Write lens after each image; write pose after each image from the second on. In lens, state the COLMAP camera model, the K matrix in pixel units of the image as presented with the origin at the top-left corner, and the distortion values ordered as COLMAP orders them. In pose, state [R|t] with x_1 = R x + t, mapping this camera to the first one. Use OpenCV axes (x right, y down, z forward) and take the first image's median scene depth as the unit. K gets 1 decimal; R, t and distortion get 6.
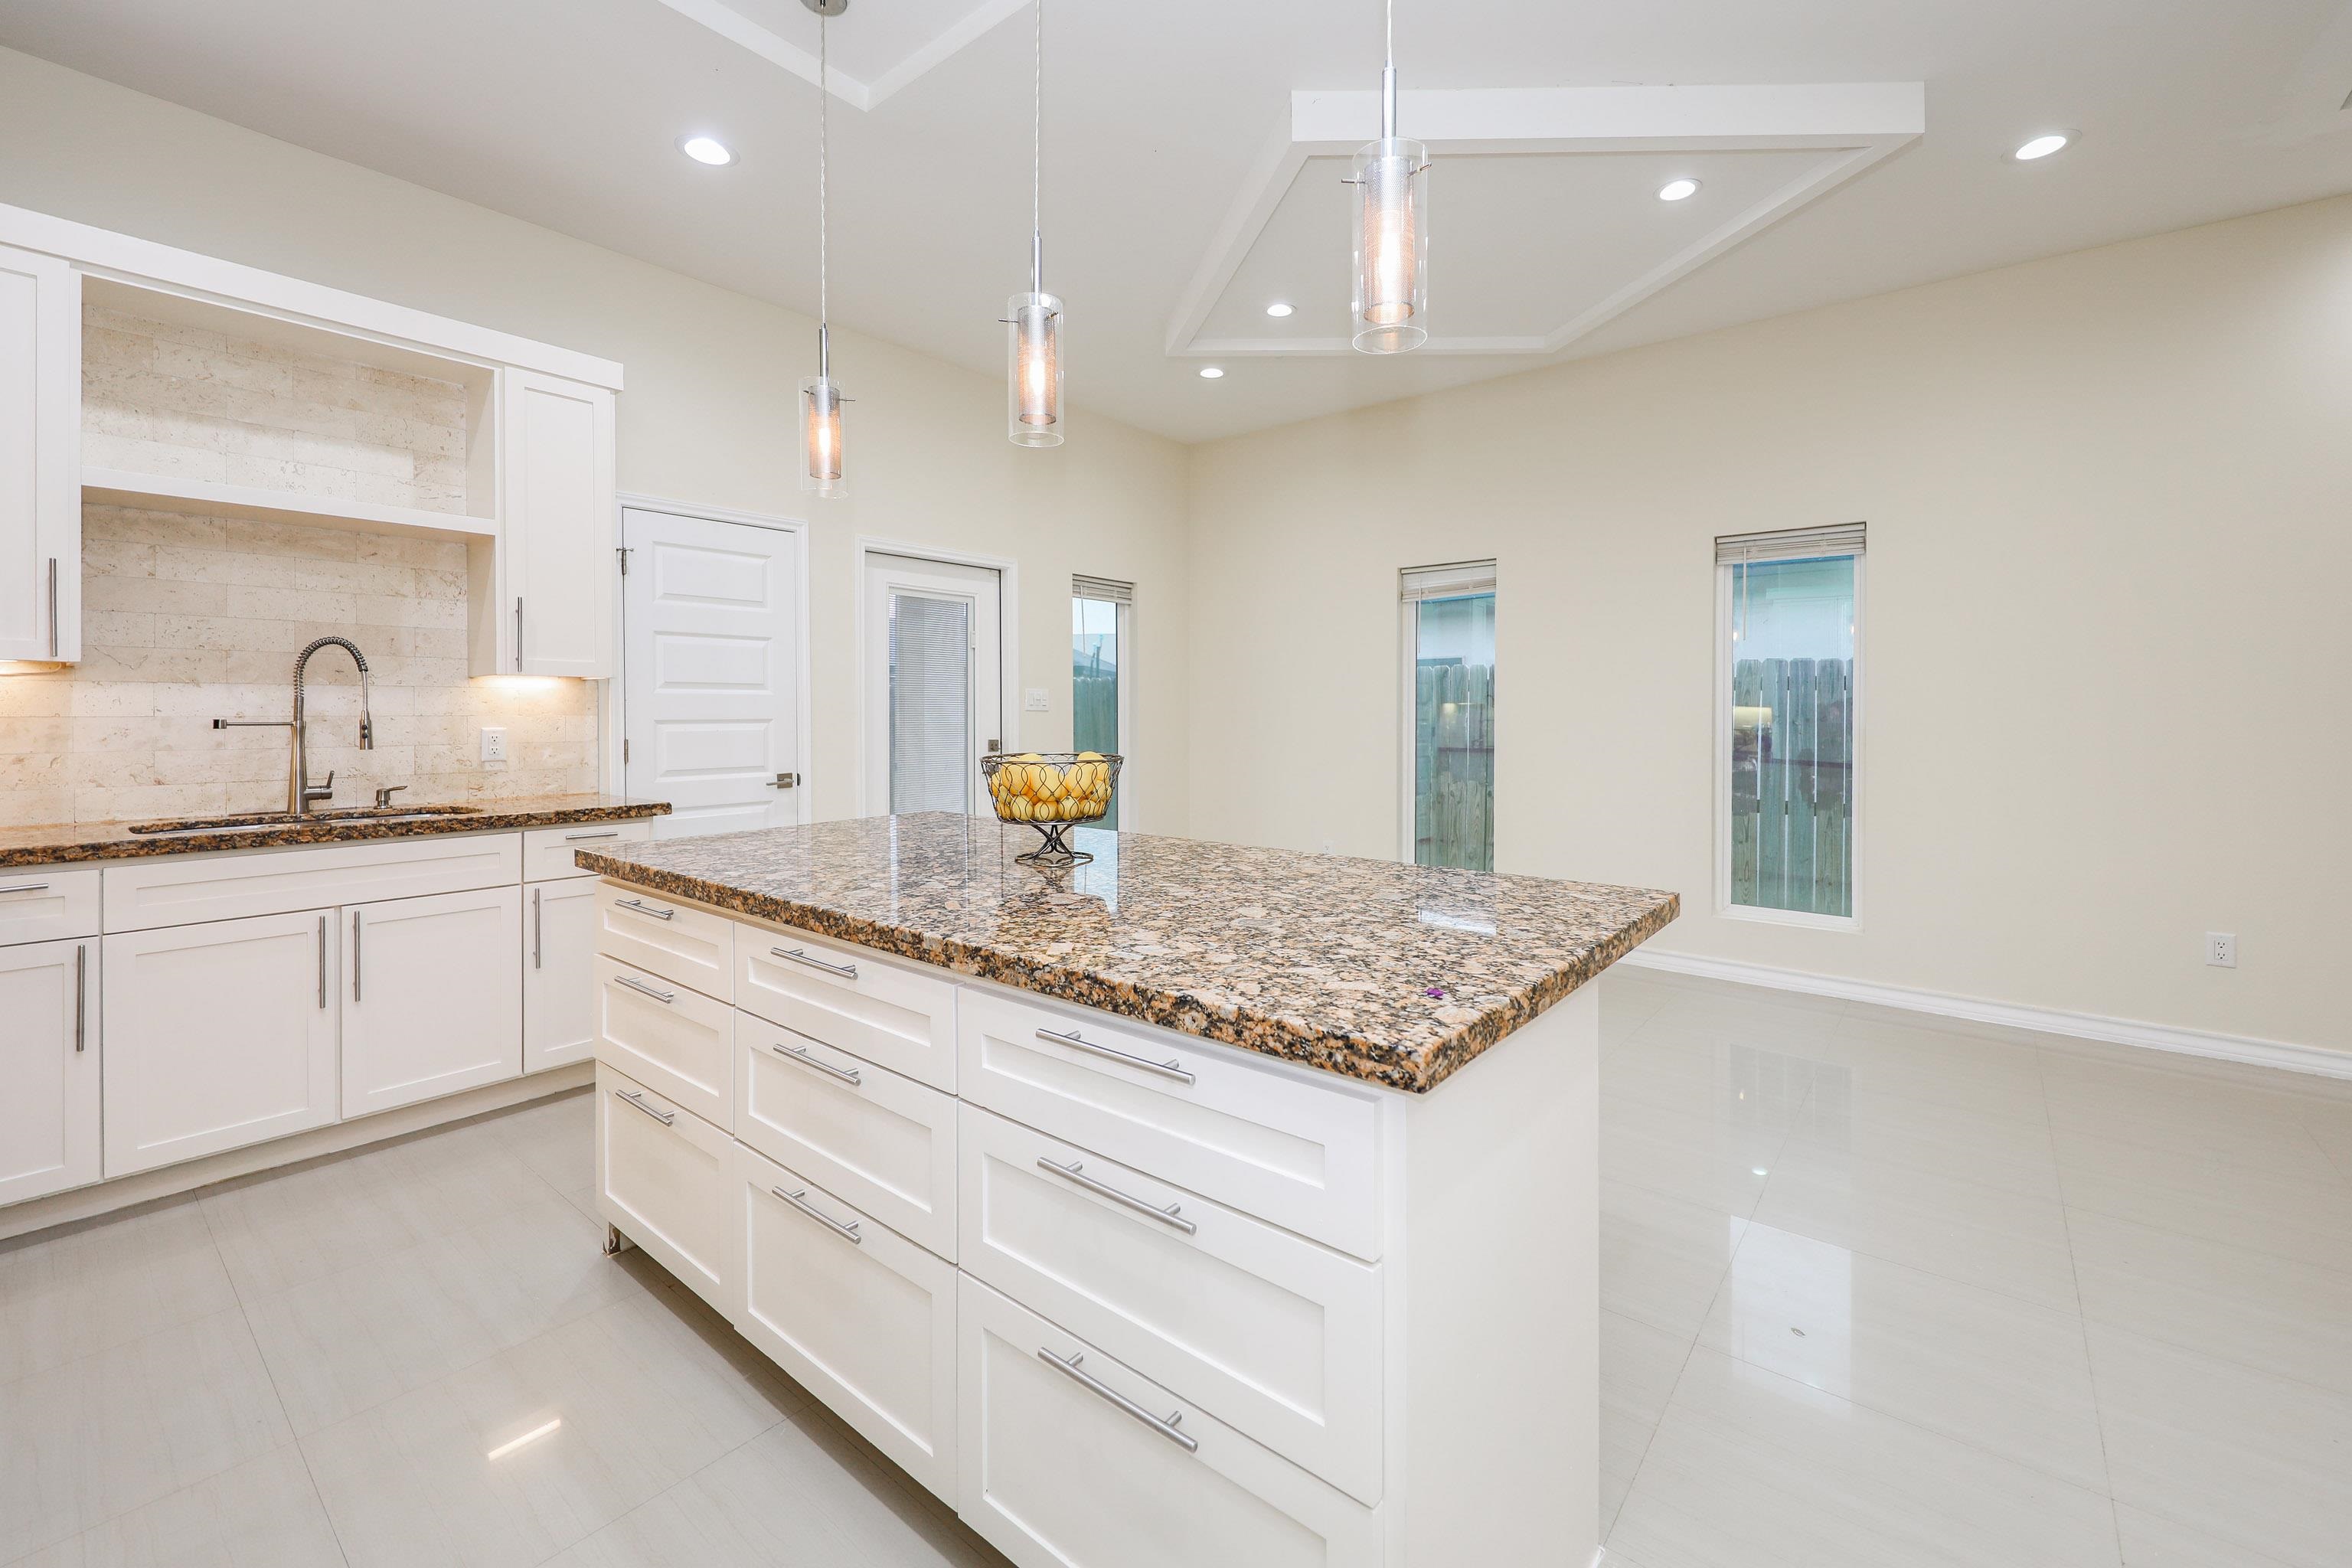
lens RADIAL K [[960.8, 0, 1183.6], [0, 960.8, 722.6], [0, 0, 1]] dist [-0.000164, -0.002705]
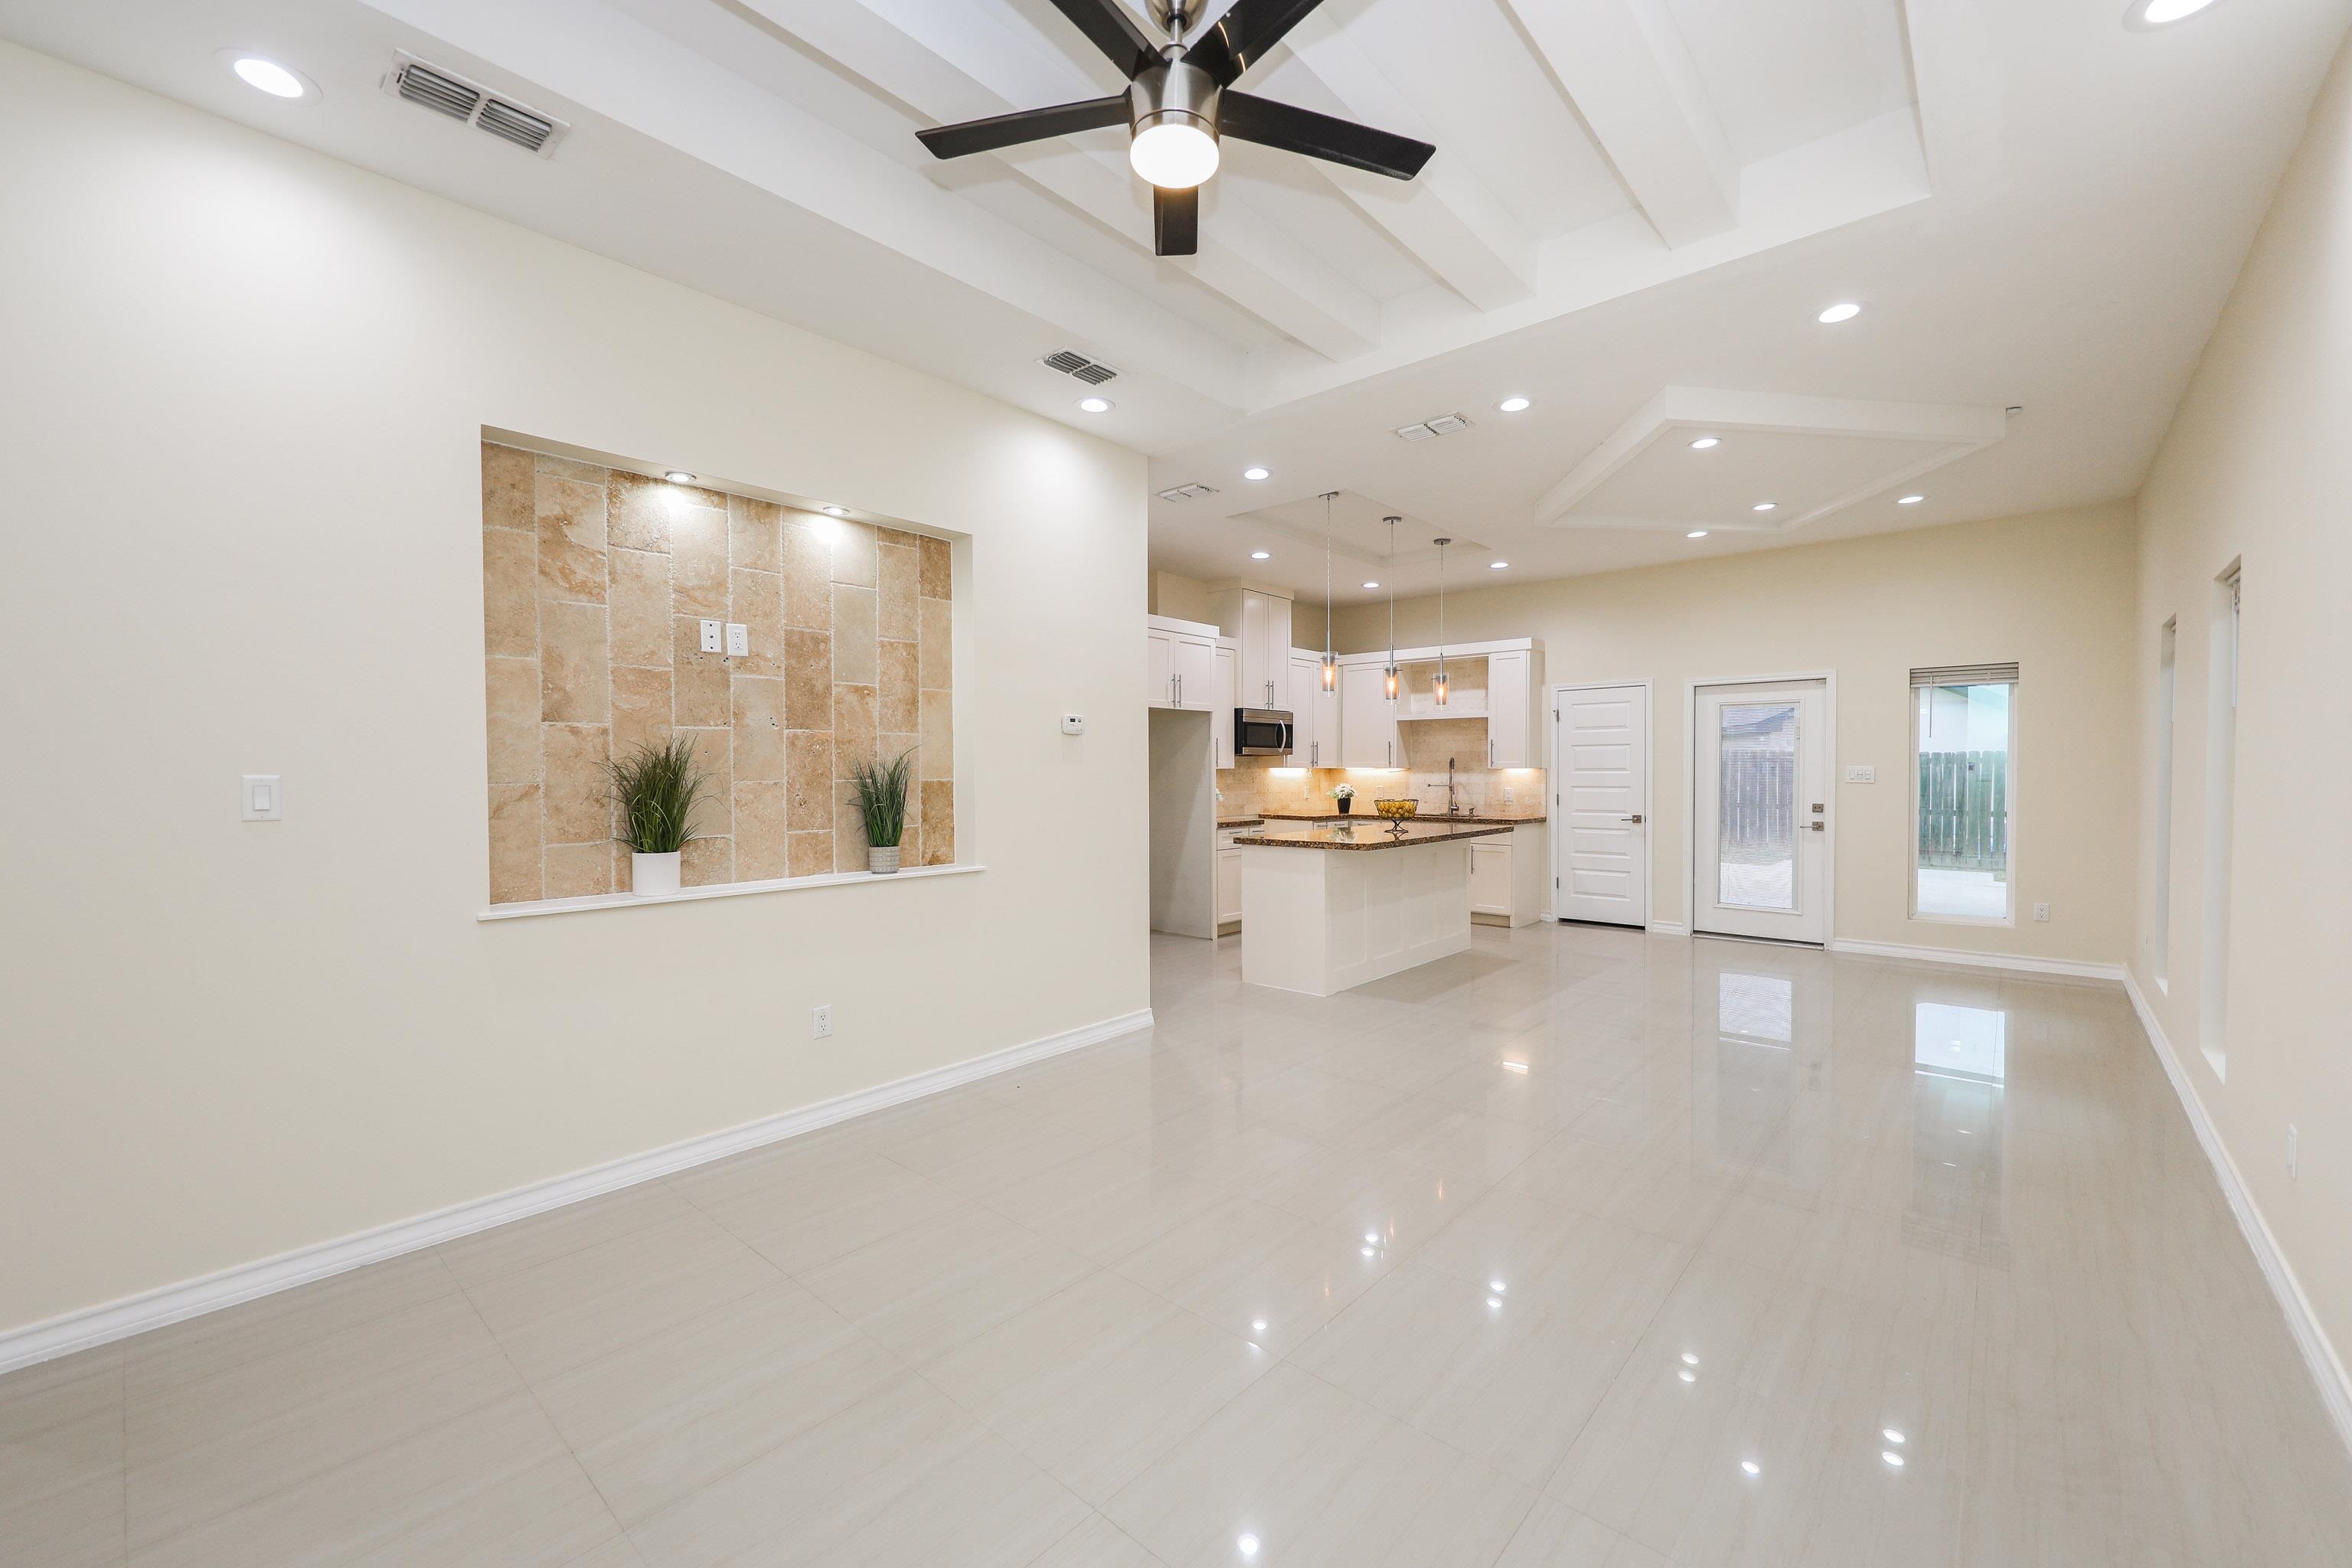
lens RADIAL K [[927.5, 0, 1173.2], [0, 927.5, 787.5], [0, 0, 1]] dist [0.001947, -0.000181]
pose [[-0.048791, 0.018717, -0.998634, 1.910516], [-0.008468, 0.999781, 0.019152, -0.037951], [0.998773, 0.009391, -0.048622, 0.235653]]
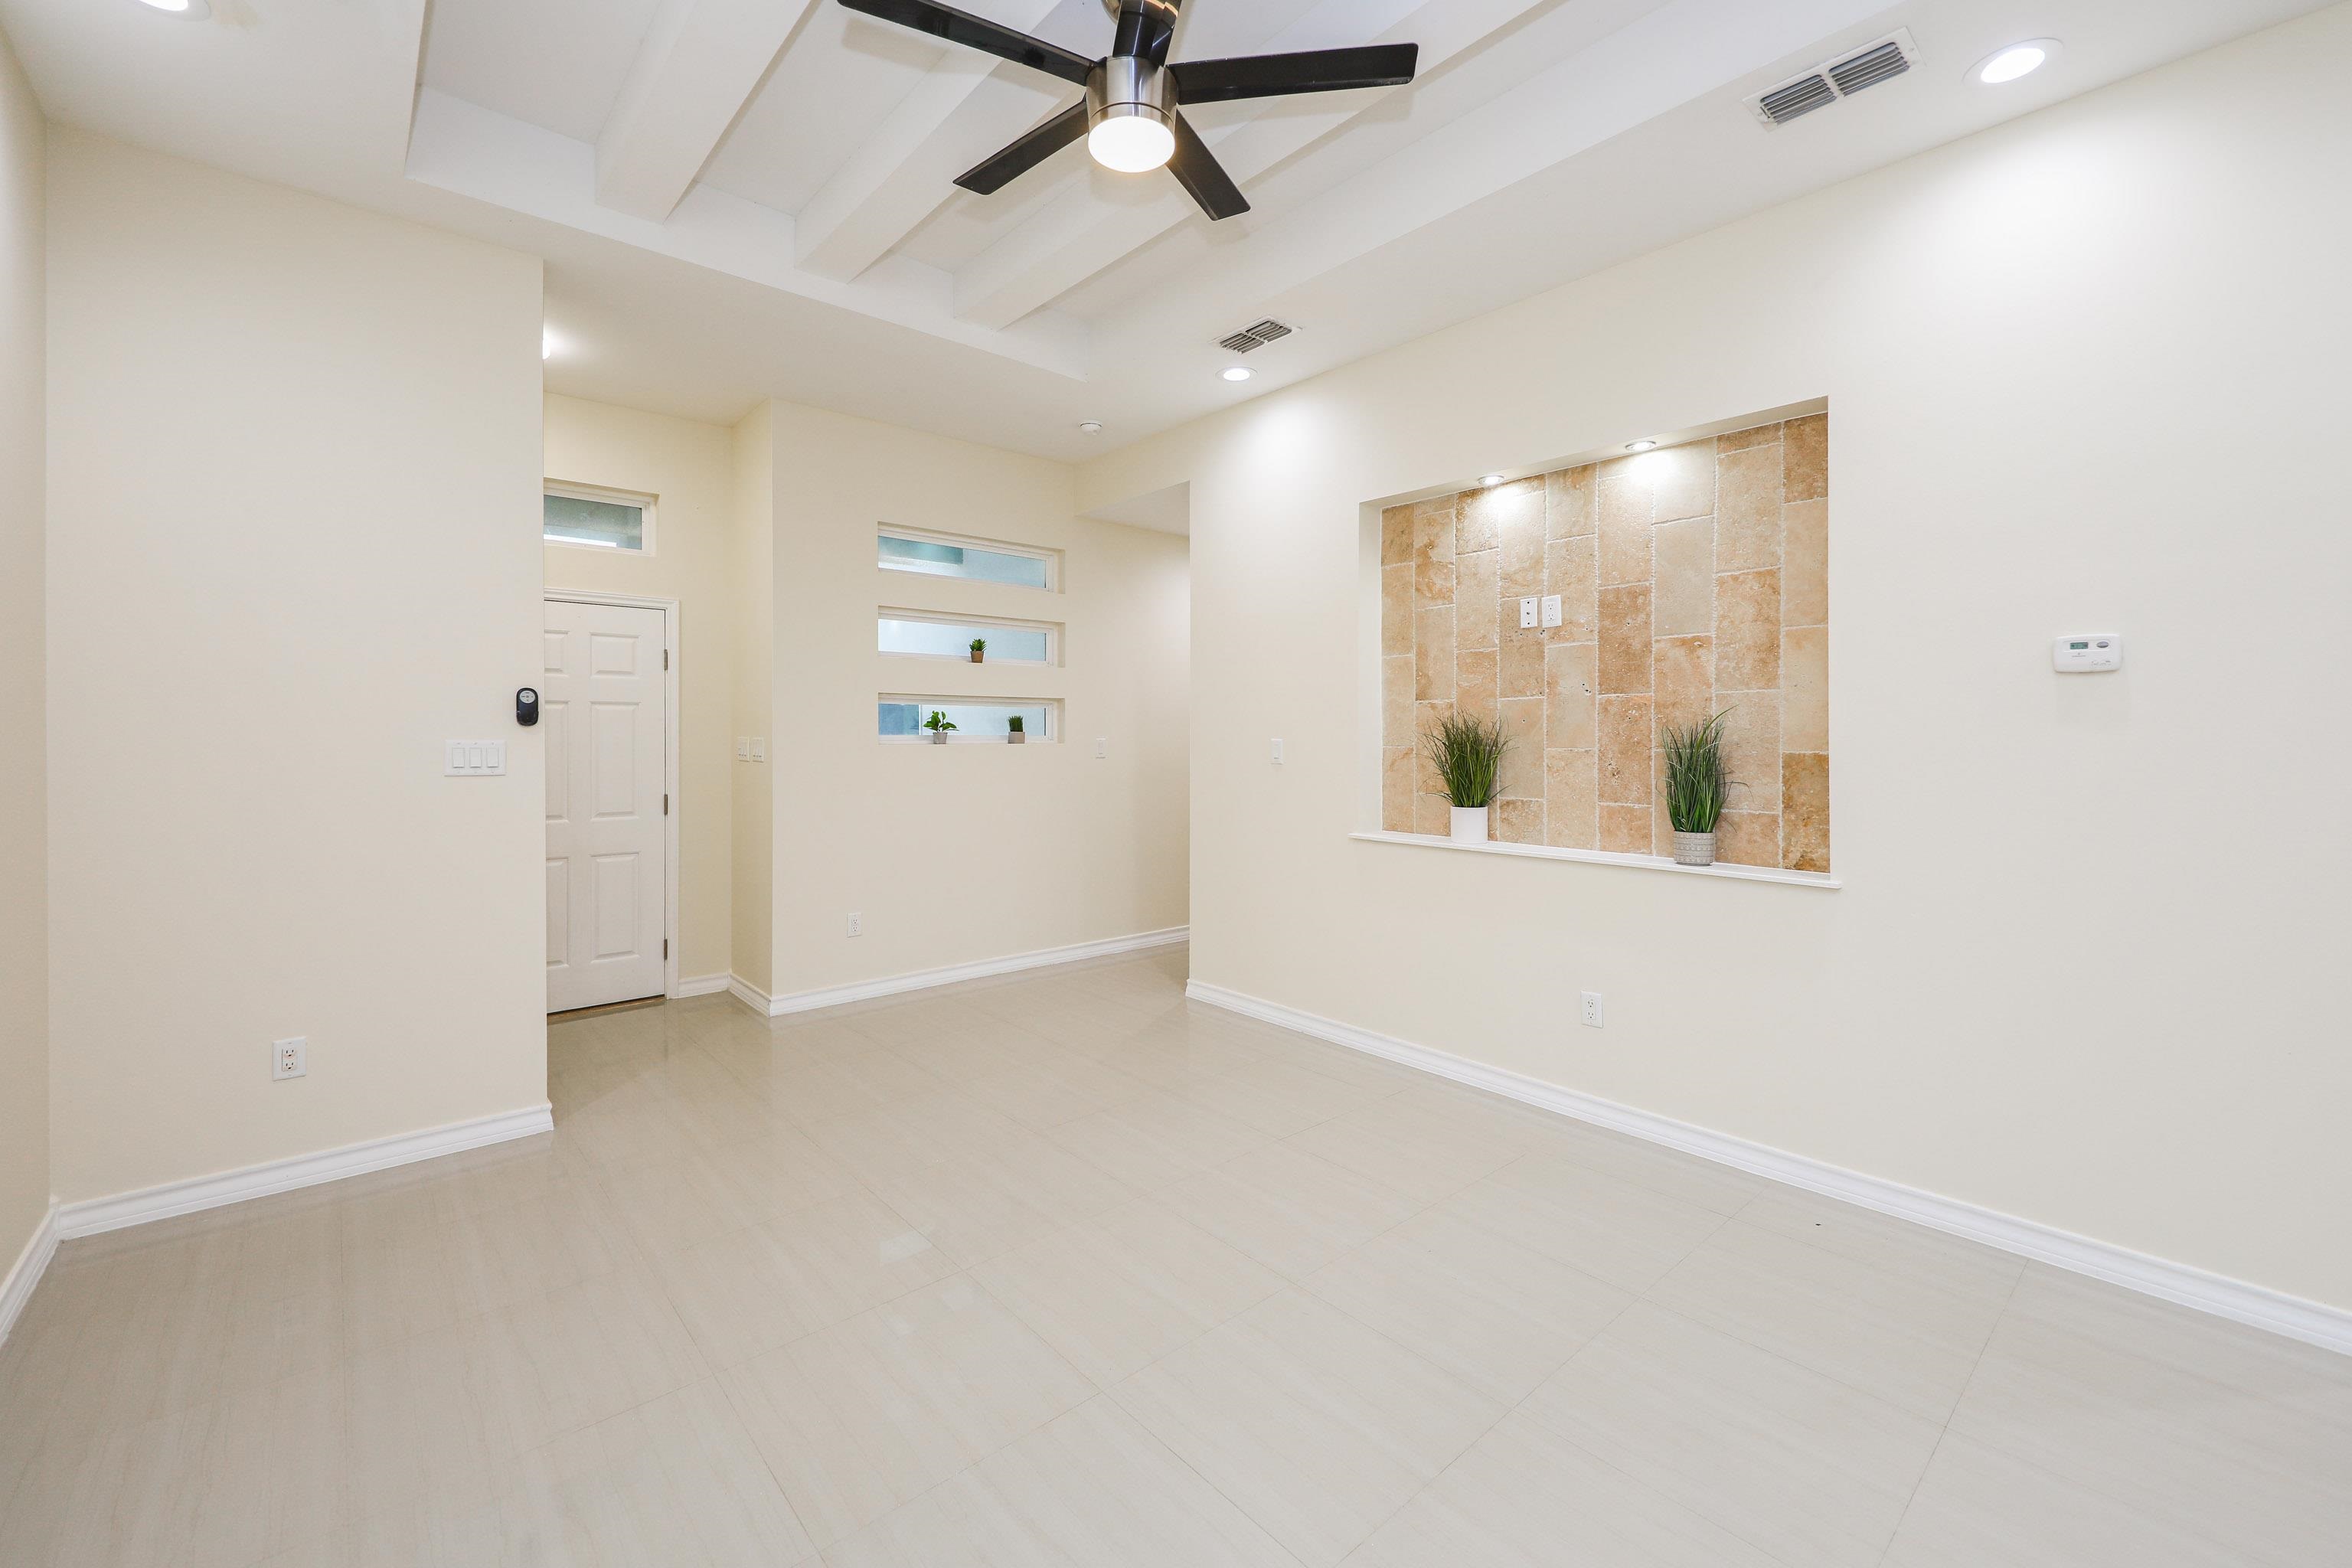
lens RADIAL K [[952.0, 0, 1180.3], [0, 952.0, 738.2], [0, 0, 1]] dist [0.006769, -0.000139]
pose [[-0.985908, -0.002793, 0.167266, 1.104476], [-0.000601, 0.999913, 0.013155, -0.047012], [-0.167288, 0.012869, -0.985824, 0.879473]]
